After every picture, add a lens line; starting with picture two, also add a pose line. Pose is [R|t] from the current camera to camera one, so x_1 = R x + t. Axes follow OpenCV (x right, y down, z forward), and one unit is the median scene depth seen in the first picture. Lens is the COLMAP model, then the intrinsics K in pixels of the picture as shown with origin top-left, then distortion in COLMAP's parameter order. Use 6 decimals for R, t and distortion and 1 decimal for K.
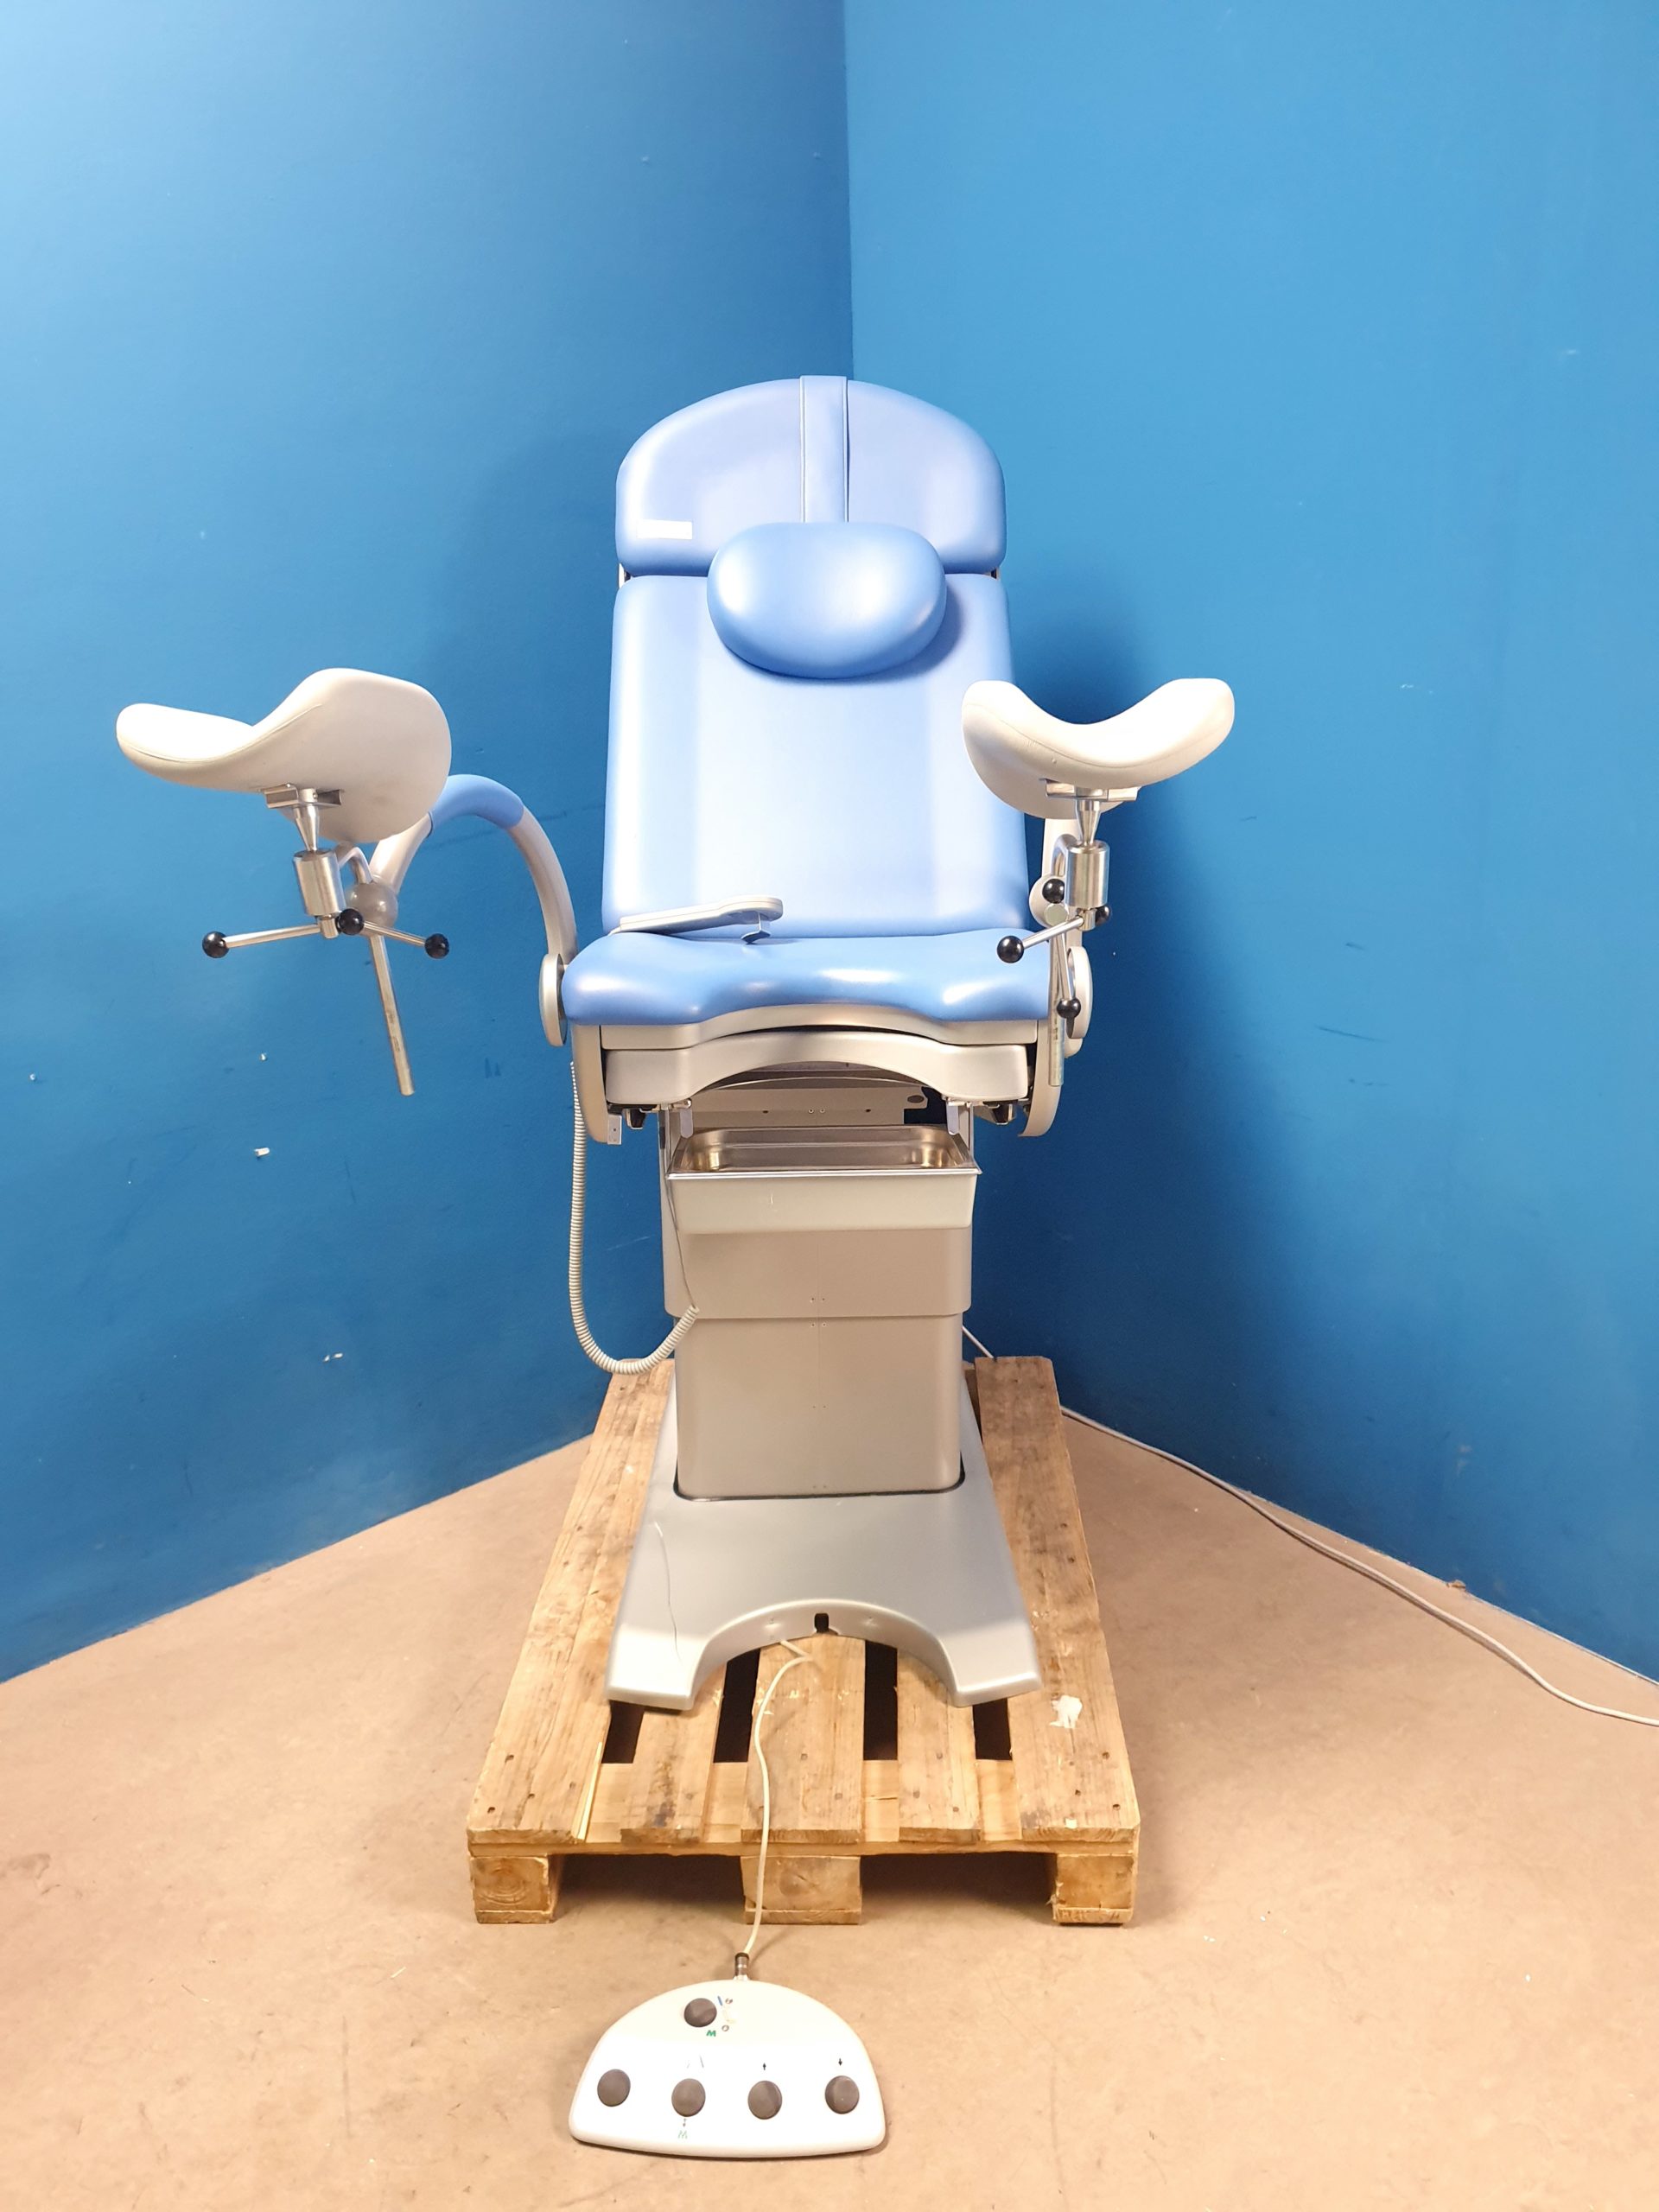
lens RADIAL K [[1749.1, 0, 831.4], [0, 1749.1, 1104.5], [0, 0, 1]] dist [0.005195, 0.008687]
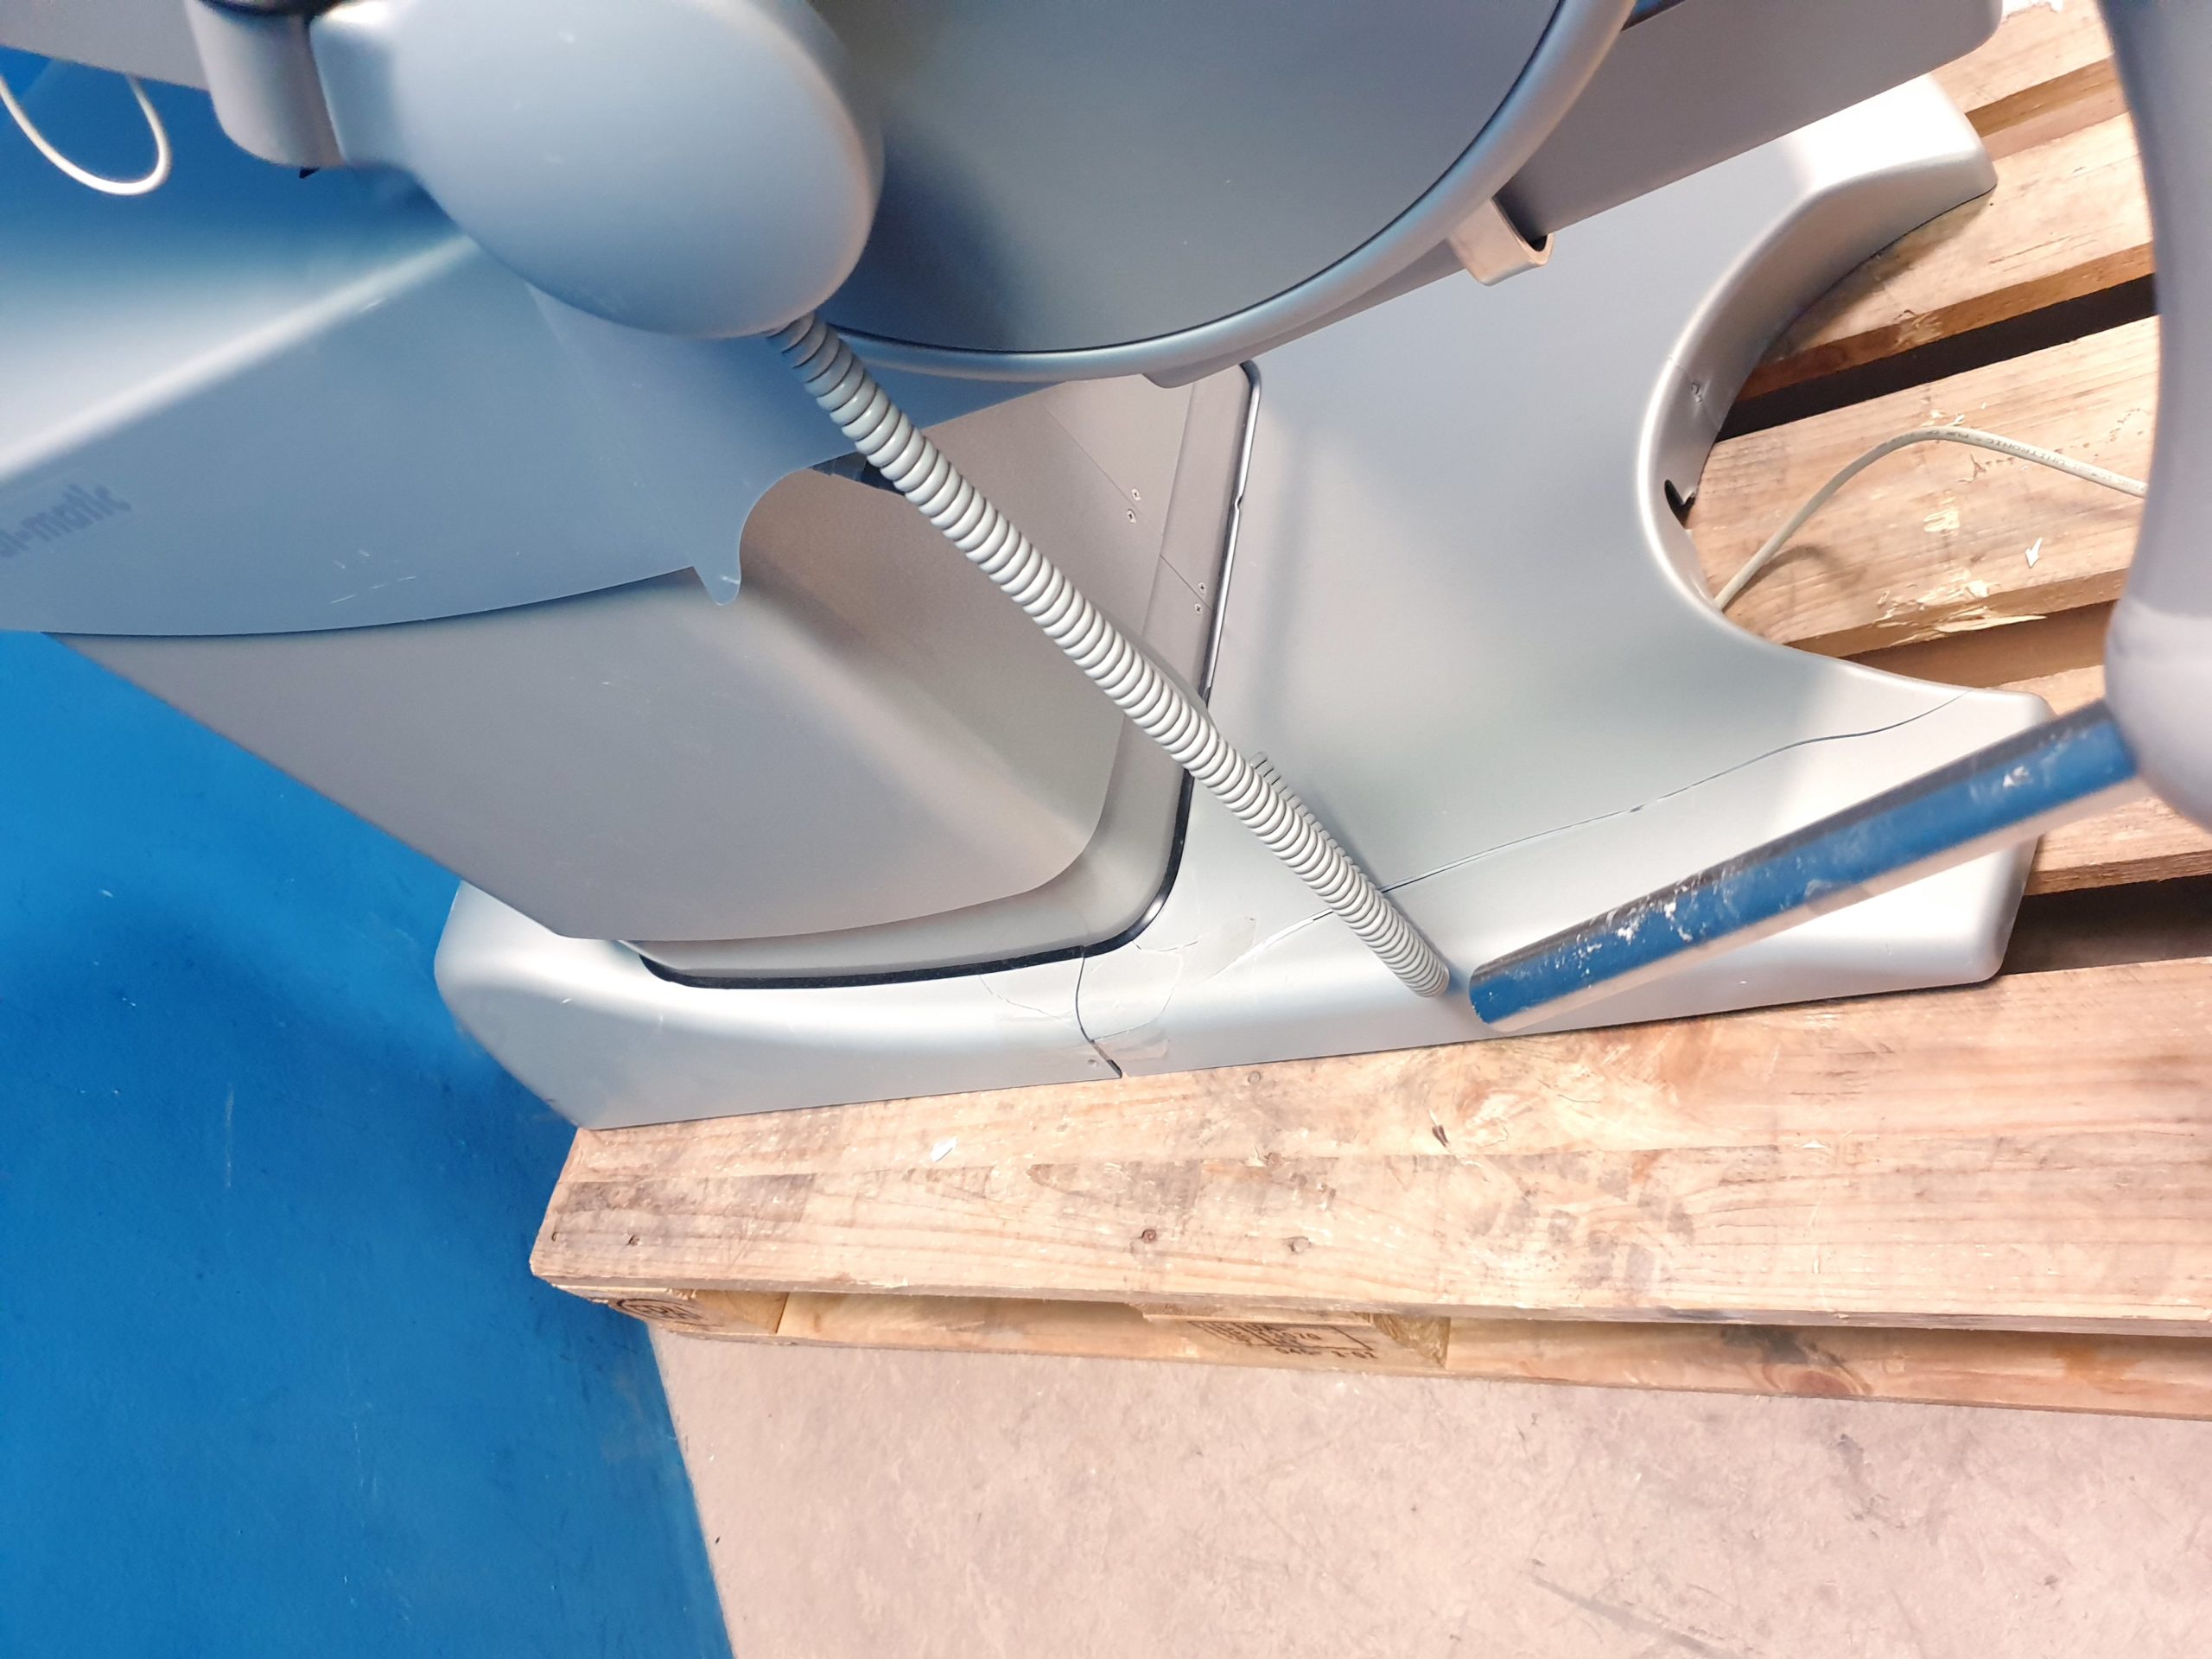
lens RADIAL K [[1749.1, 0, 1138.9], [0, 1749.1, 840.5], [0, 0, 1]] dist [0.005195, 0.008687]
pose [[0.185956, -0.847428, 0.497279, -0.301541], [0.810757, 0.418246, 0.409565, 0.084185], [-0.555062, 0.327011, 0.764833, 0.872094]]
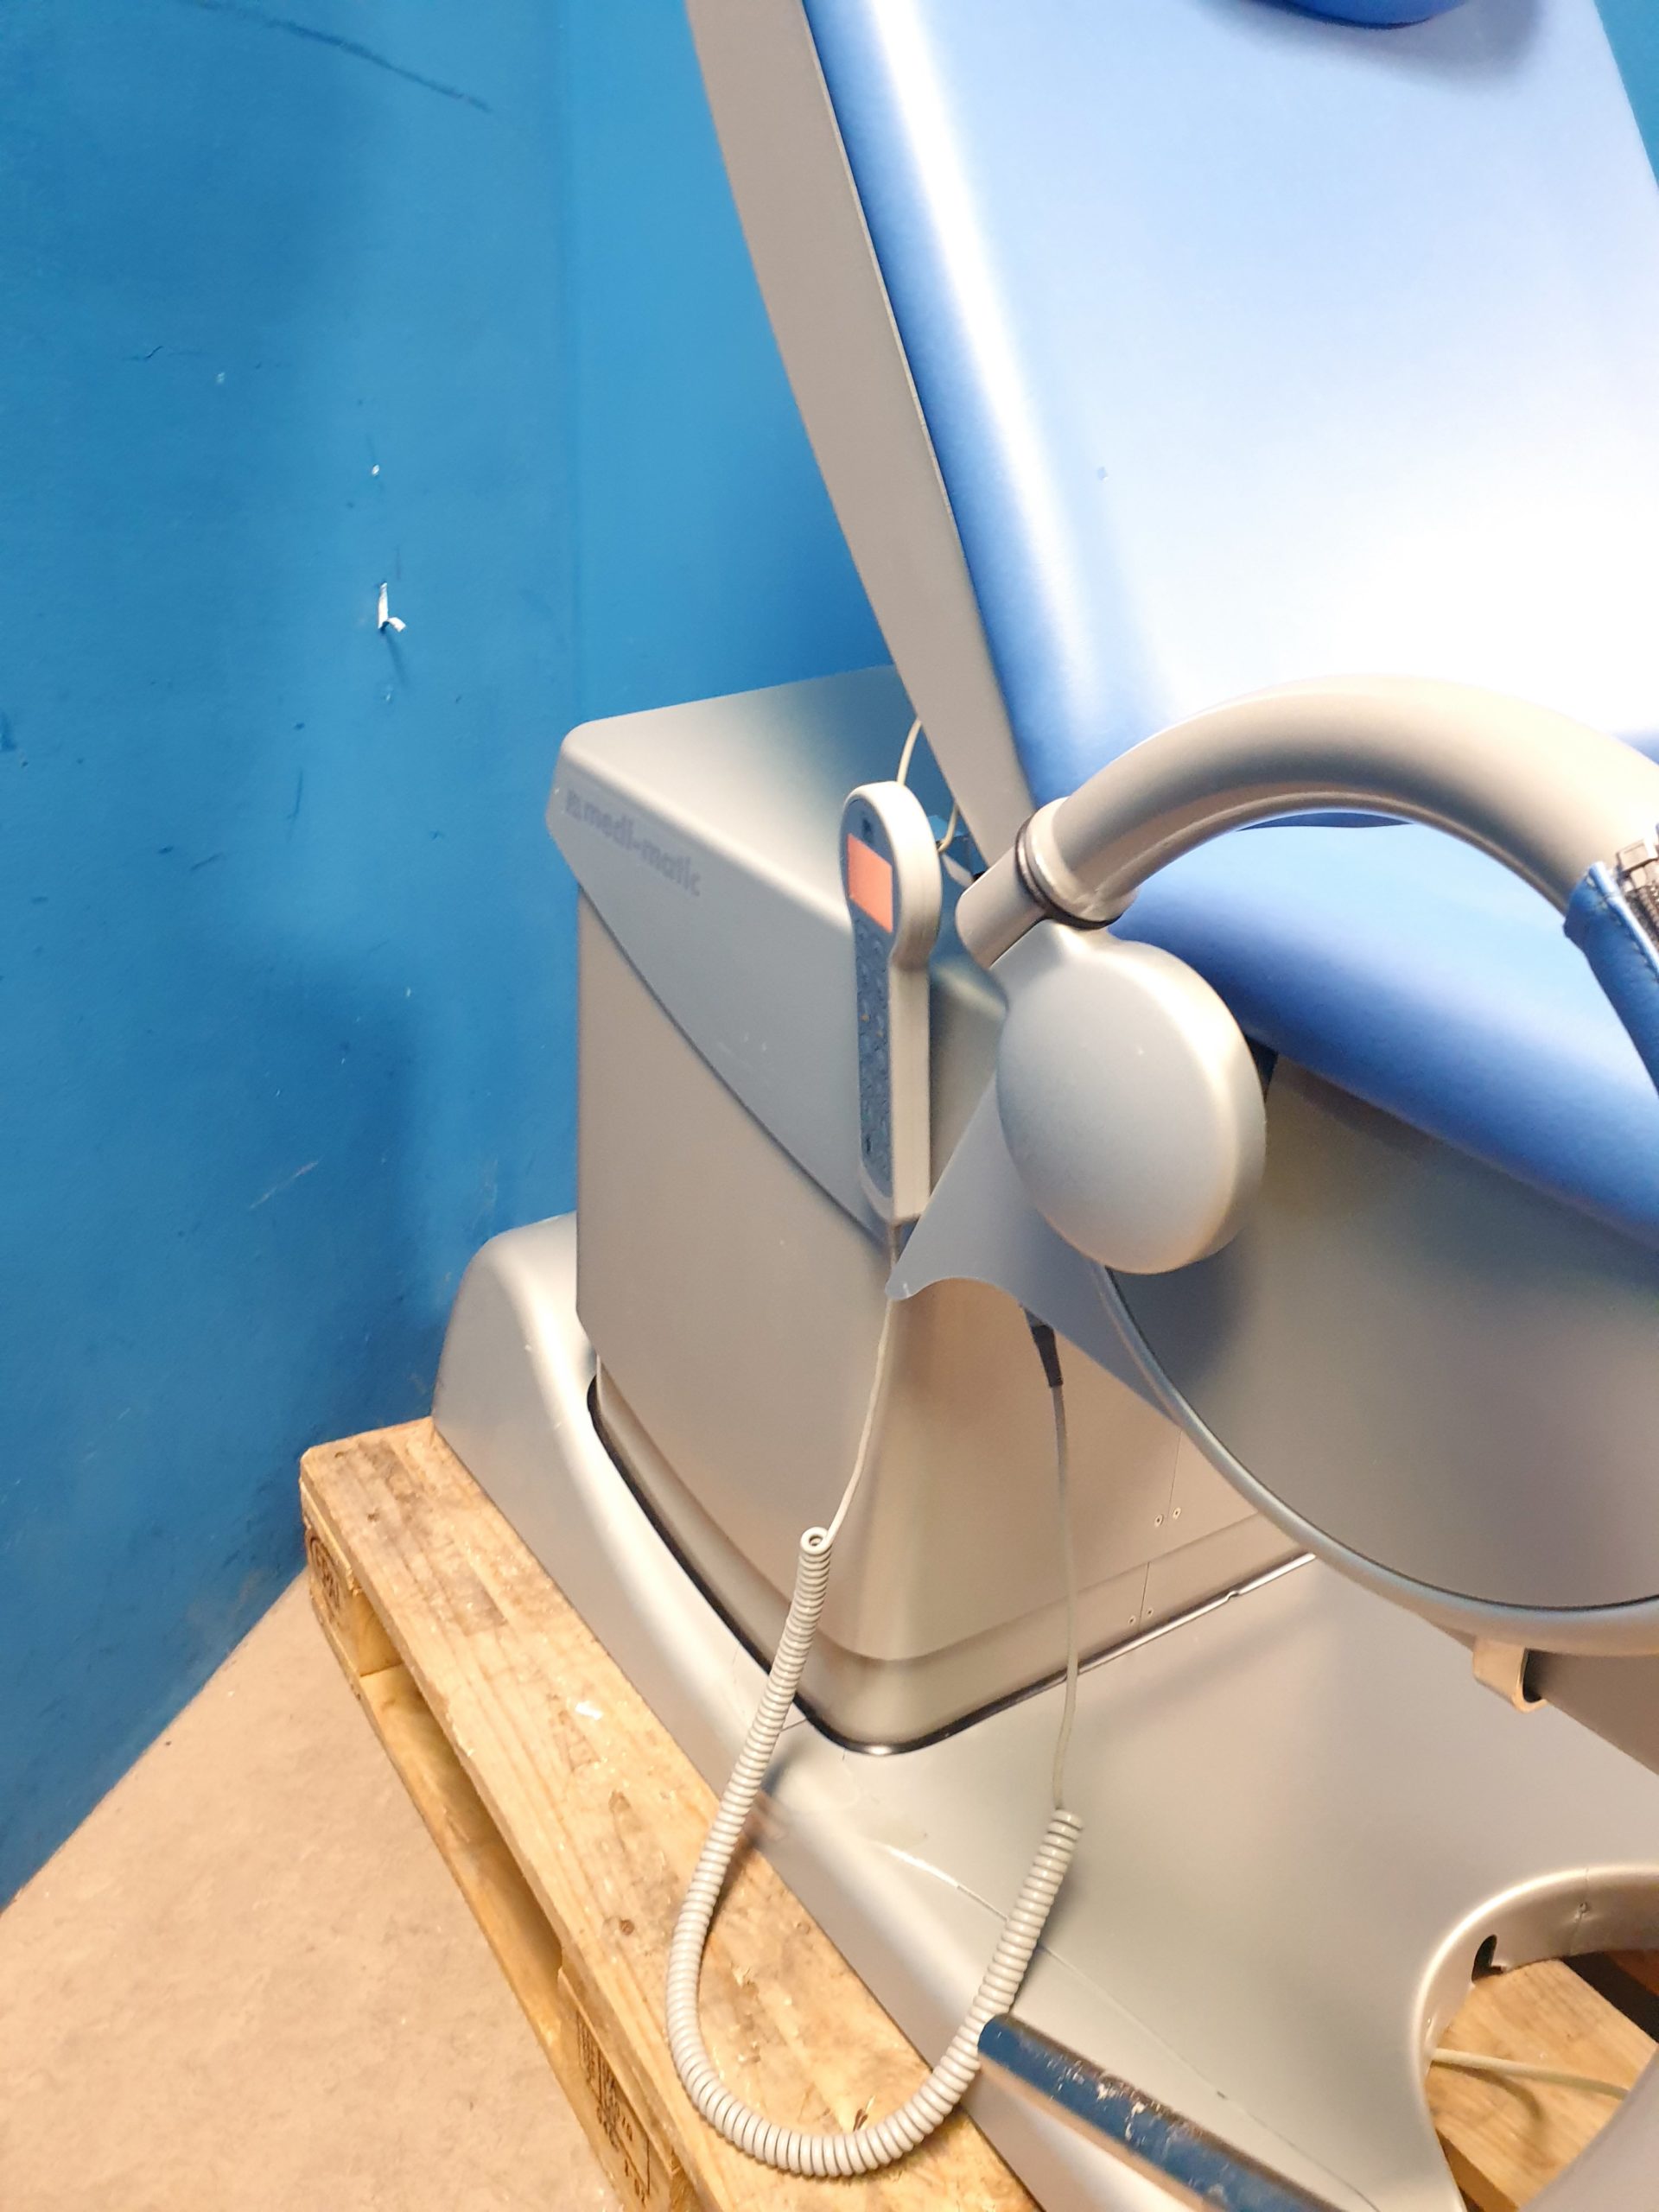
lens RADIAL K [[1749.1, 0, 838.3], [0, 1749.1, 1107.3], [0, 0, 1]] dist [0.005195, 0.008687]
pose [[0.827216, -0.158630, 0.539027, -0.336978], [0.128597, 0.987307, 0.093204, 0.054961], [-0.546970, -0.007782, 0.837116, 0.818432]]
